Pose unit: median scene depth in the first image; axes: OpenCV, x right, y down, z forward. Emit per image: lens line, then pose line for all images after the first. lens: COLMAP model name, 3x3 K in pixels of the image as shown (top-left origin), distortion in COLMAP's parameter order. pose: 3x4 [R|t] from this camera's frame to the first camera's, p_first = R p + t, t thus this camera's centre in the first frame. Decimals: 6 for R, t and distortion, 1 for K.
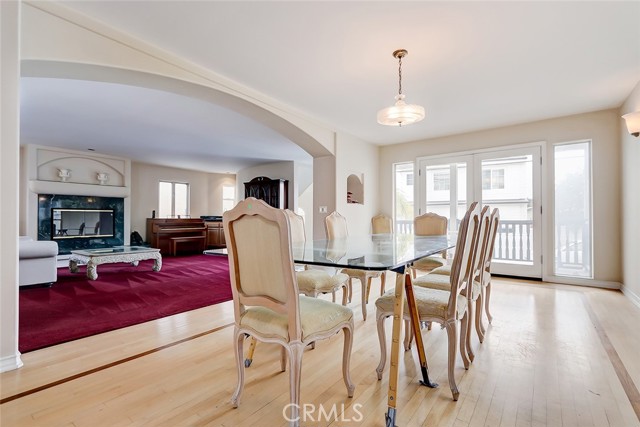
lens RADIAL K [[291.3, 0, 320.0], [0, 291.3, 213.5], [0, 0, 1]] dist [-0.003431, -0.000376]
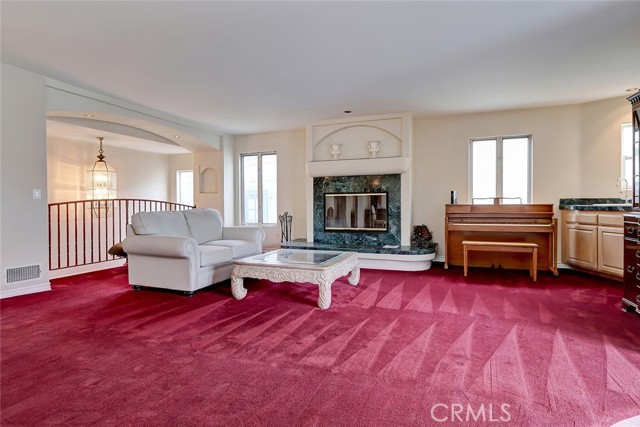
lens RADIAL K [[333.6, 0, 320.2], [0, 333.6, 211.7], [0, 0, 1]] dist [0.003379, 0.000887]
pose [[0.291089, 0.021046, -0.956465, 0.002547], [0.022566, 0.999329, 0.028857, 0.006095], [0.956430, -0.029983, 0.290418, 0.588736]]
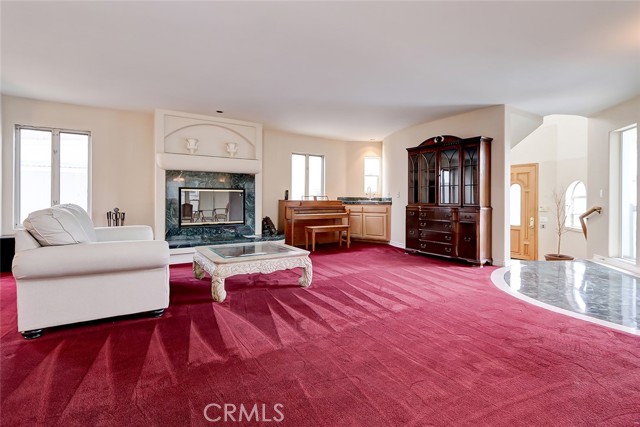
lens RADIAL K [[301.1, 0, 319.4], [0, 301.1, 198.1], [0, 0, 1]] dist [0.000071, 0.000033]
pose [[0.935960, 0.004204, -0.352081, -0.220306], [0.000214, 0.999922, 0.012509, 0.000593], [0.352106, -0.011783, 0.935886, 0.293733]]
